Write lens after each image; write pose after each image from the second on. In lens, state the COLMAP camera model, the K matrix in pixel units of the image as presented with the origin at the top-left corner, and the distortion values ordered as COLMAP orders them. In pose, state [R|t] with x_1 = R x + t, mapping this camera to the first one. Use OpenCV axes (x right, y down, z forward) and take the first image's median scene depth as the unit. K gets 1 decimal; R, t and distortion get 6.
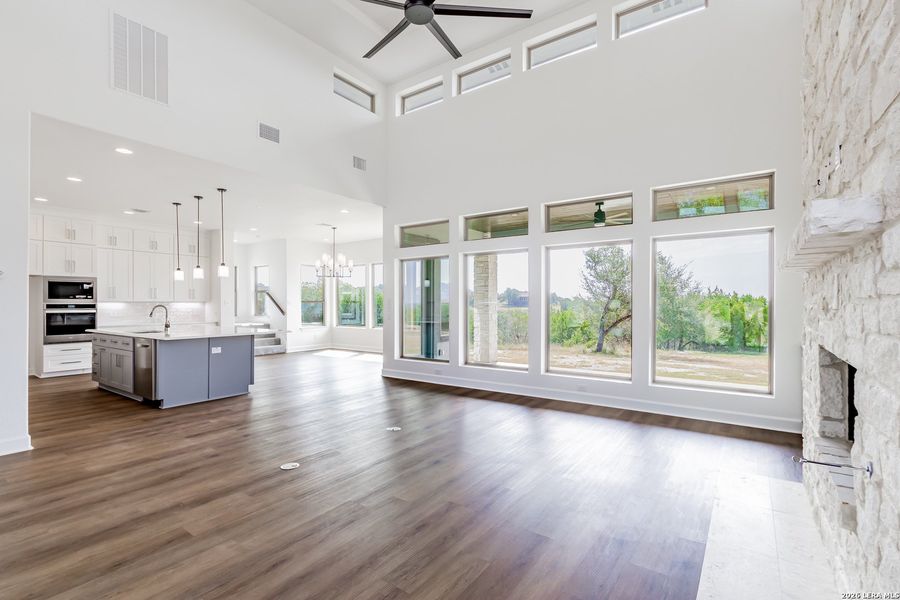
lens RADIAL K [[425.6, 0, 446.0], [0, 425.6, 301.9], [0, 0, 1]] dist [-0.000506, 0.000437]
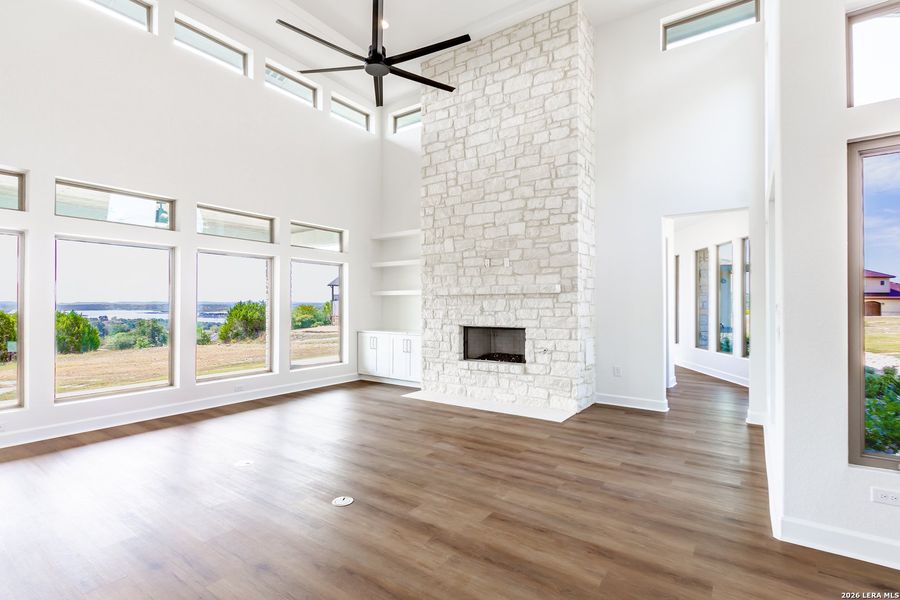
lens RADIAL K [[425.6, 0, 446.0], [0, 425.6, 301.9], [0, 0, 1]] dist [-0.000506, 0.000437]
pose [[-0.008433, 0.009637, 0.999918, -0.522453], [-0.004099, 0.999945, -0.009672, -0.003872], [-0.999956, -0.004180, -0.008393, 0.338354]]
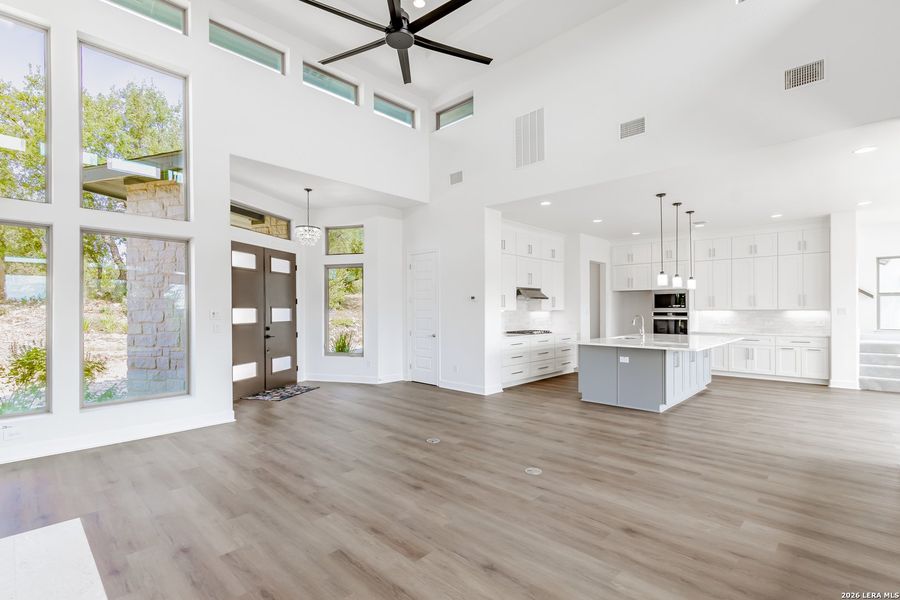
lens RADIAL K [[426.0, 0, 446.4], [0, 426.0, 313.2], [0, 0, 1]] dist [-0.001301, -0.000438]
pose [[-0.143281, 0.012117, -0.989608, 0.393846], [0.008289, 0.999905, 0.011043, -0.010373], [0.989647, -0.006621, -0.143368, 0.521661]]
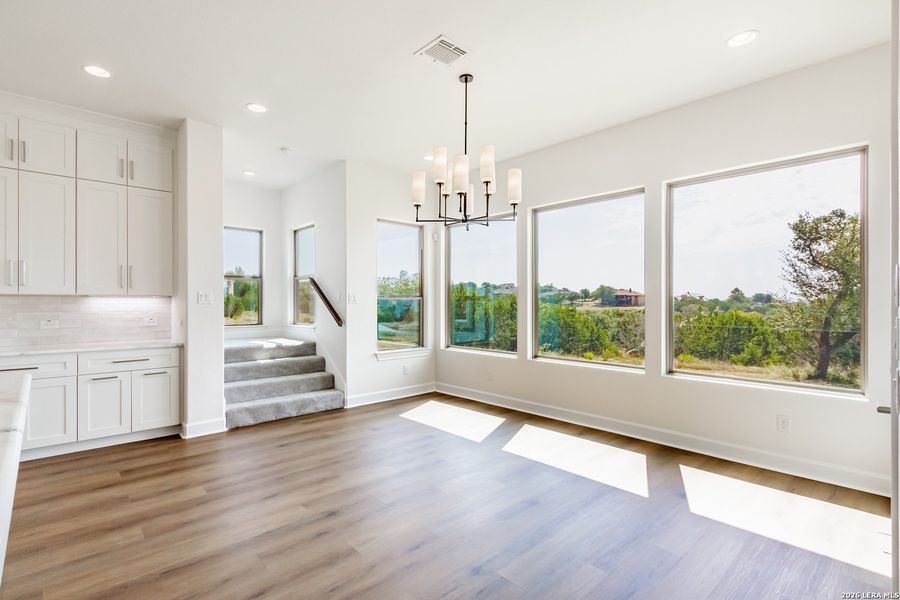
lens RADIAL K [[431.0, 0, 432.2], [0, 431.0, 301.4], [0, 0, 1]] dist [0.017073, 0.000243]
pose [[0.977317, 0.003253, -0.211756, -0.256402], [-0.002787, 0.999993, 0.002501, 0.004350], [0.211763, -0.001854, 0.977319, 0.779545]]
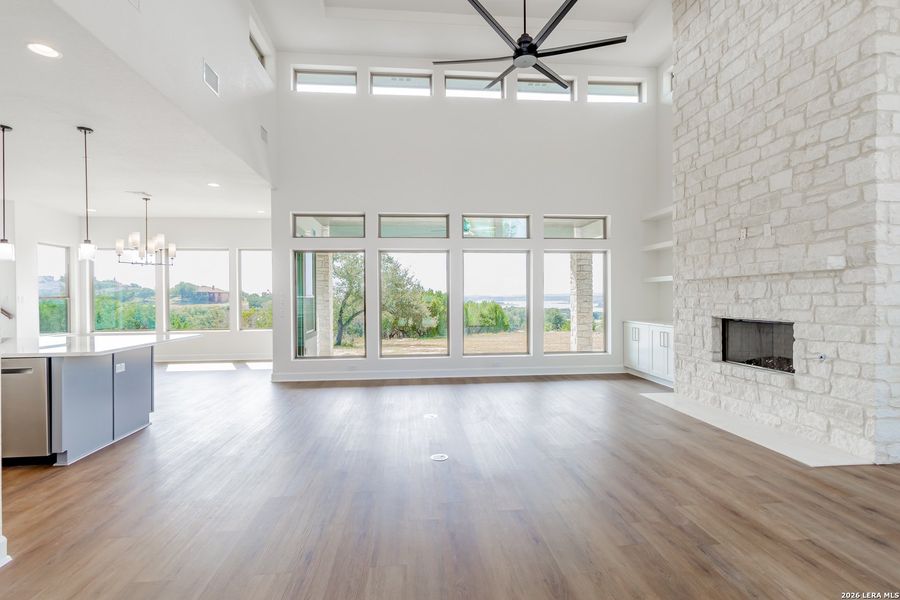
lens RADIAL K [[429.4, 0, 454.7], [0, 429.4, 300.0], [0, 0, 1]] dist [0.003773, -0.000356]
pose [[0.745969, -0.008505, 0.665927, -0.432416], [0.004636, 0.999961, 0.007579, 0.000661], [-0.665965, -0.002566, 0.745979, 0.088515]]
